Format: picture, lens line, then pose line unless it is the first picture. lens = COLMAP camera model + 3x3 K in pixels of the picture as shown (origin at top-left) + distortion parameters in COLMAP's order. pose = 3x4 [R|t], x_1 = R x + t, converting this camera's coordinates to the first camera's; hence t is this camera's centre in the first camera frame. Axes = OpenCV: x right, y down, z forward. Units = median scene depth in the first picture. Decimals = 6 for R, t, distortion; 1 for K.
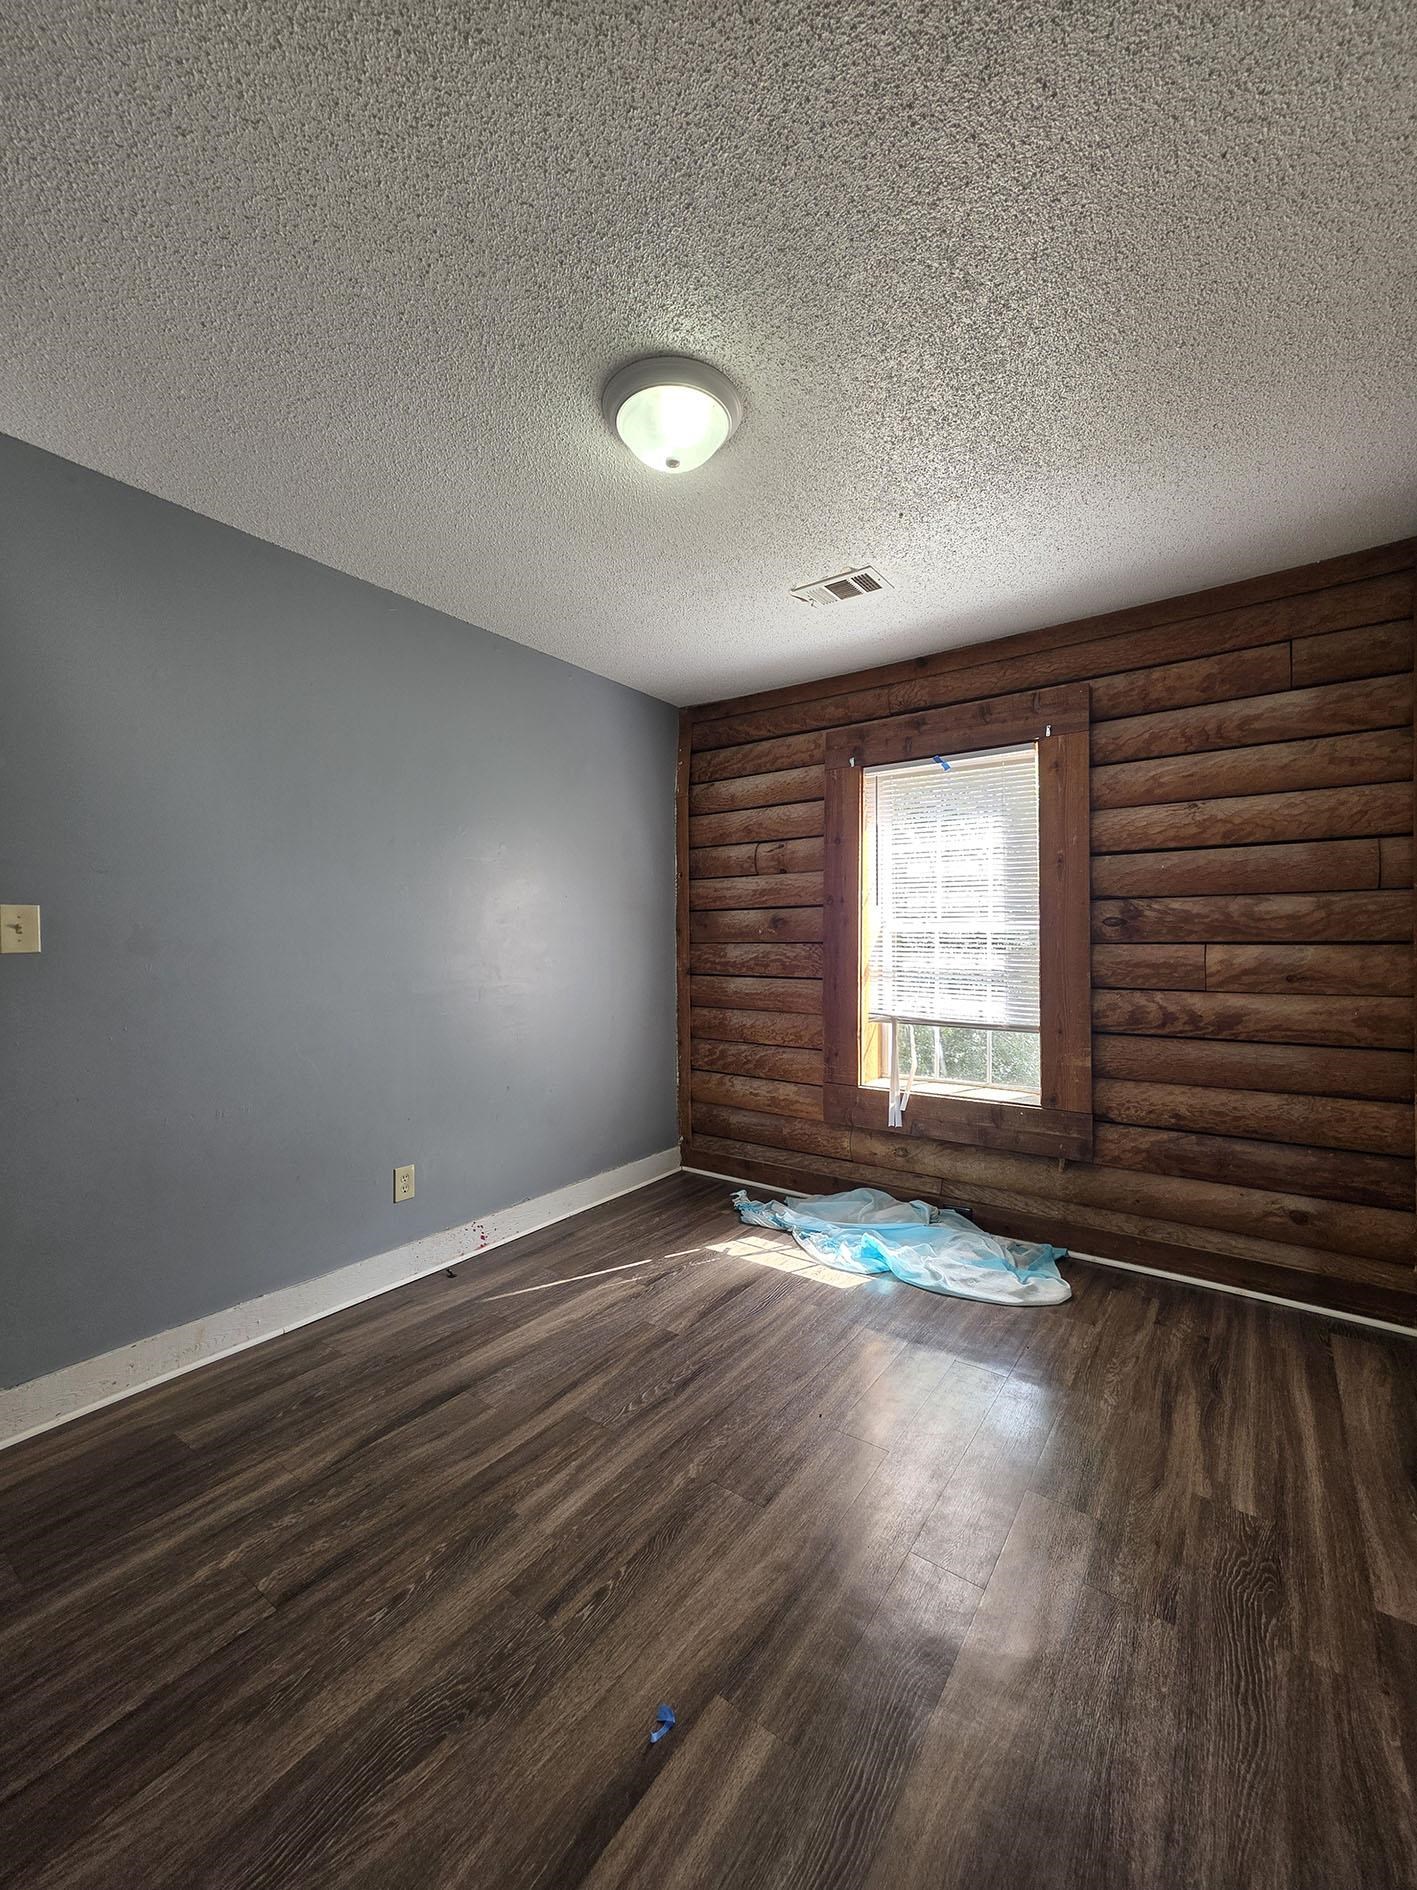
lens RADIAL K [[757.2, 0, 711.0], [0, 757.2, 937.4], [0, 0, 1]] dist [-0.000088, -0.000145]
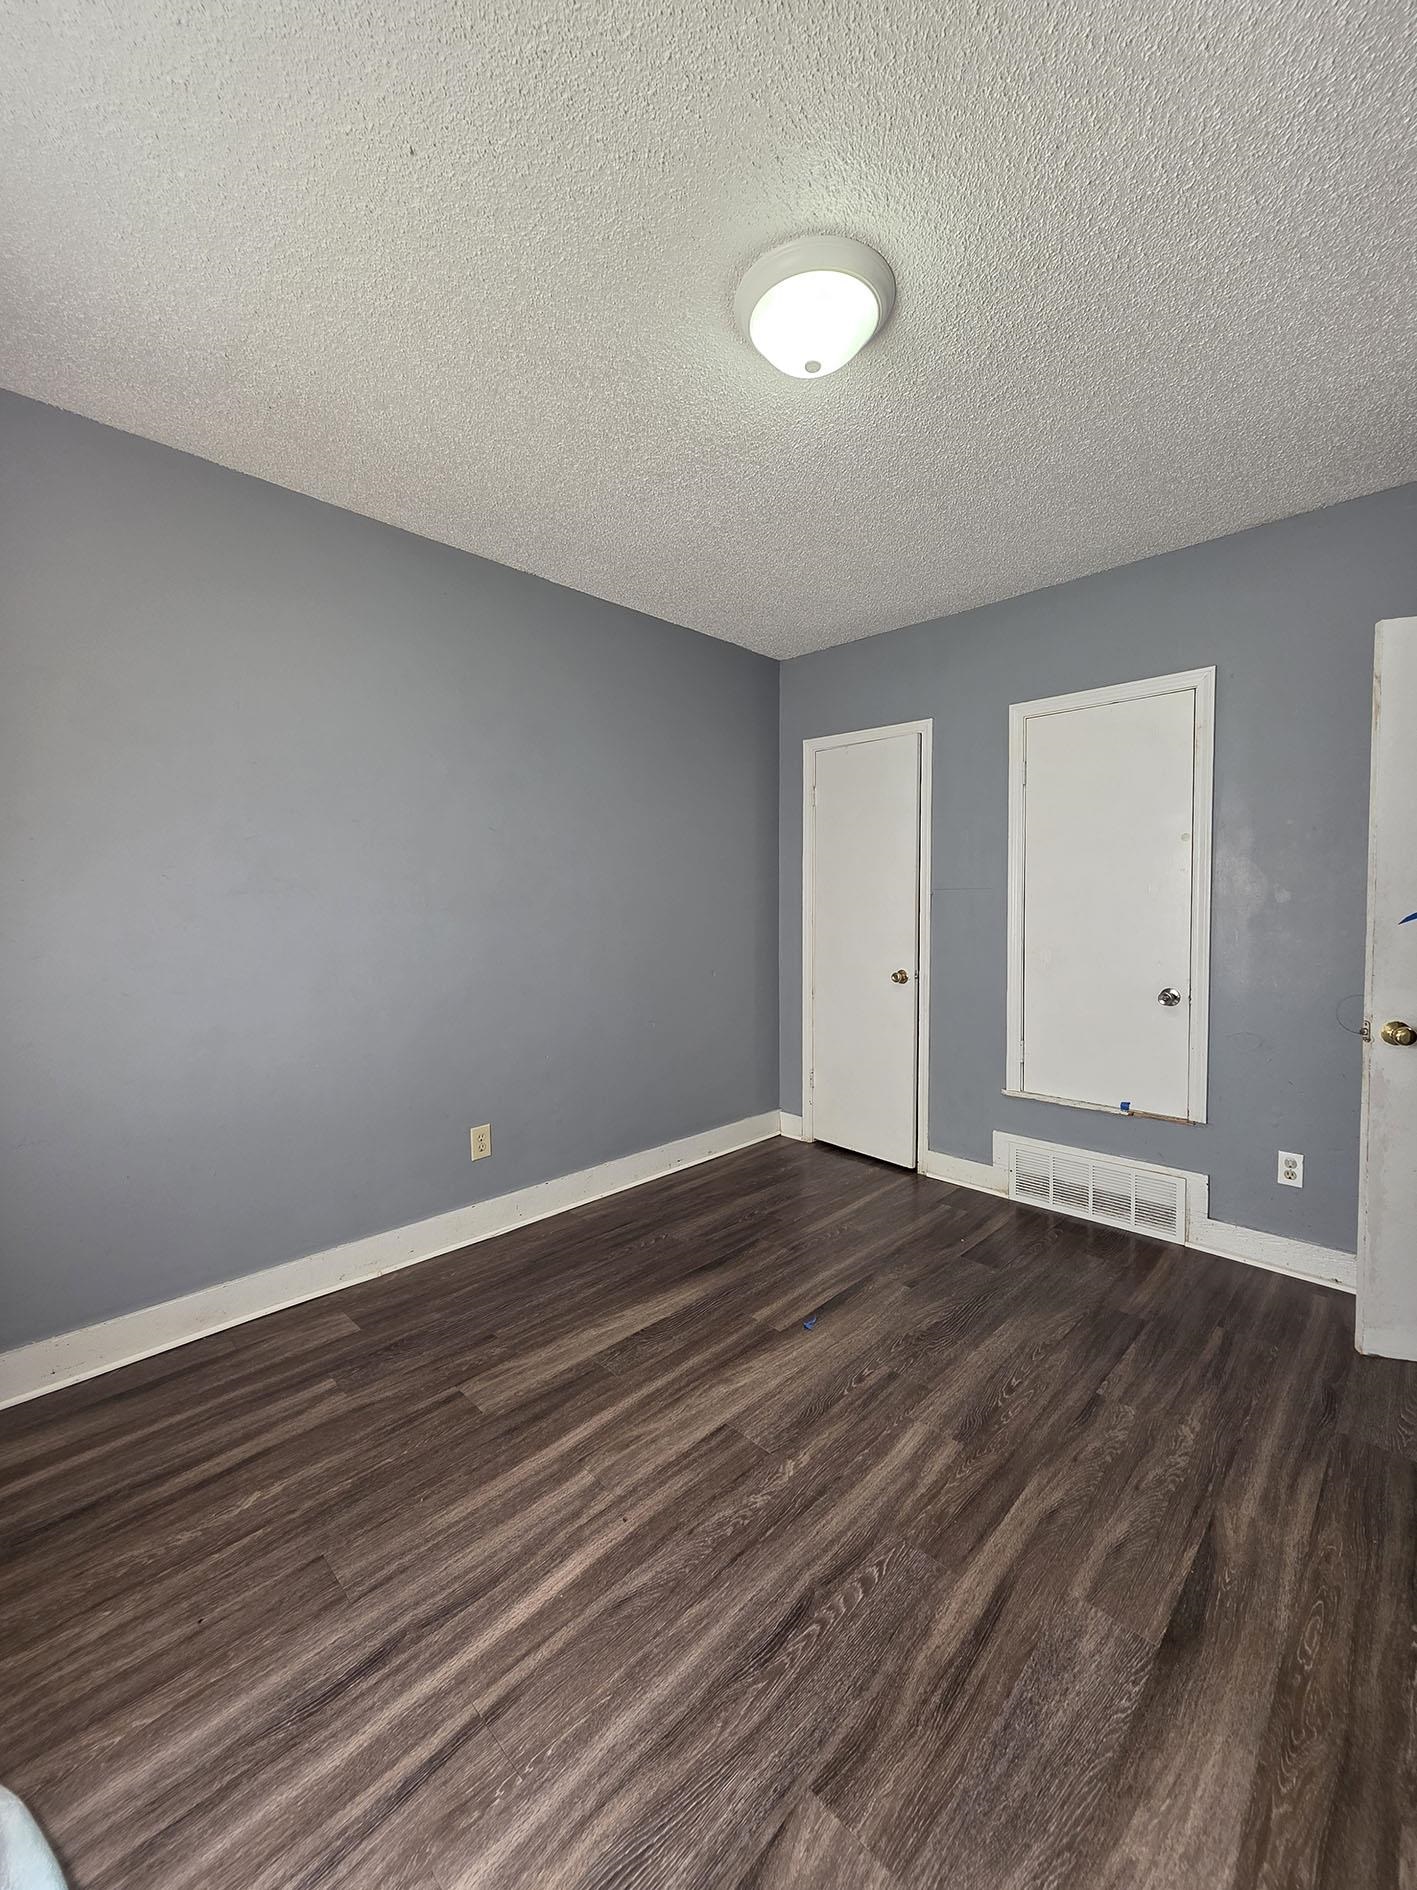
lens RADIAL K [[757.2, 0, 711.0], [0, 757.2, 937.4], [0, 0, 1]] dist [-0.000088, -0.000145]
pose [[-0.988922, -0.002252, 0.148418, -0.066506], [0.005290, 0.998715, 0.050405, -0.008996], [-0.148341, 0.050632, -0.987639, 1.939600]]
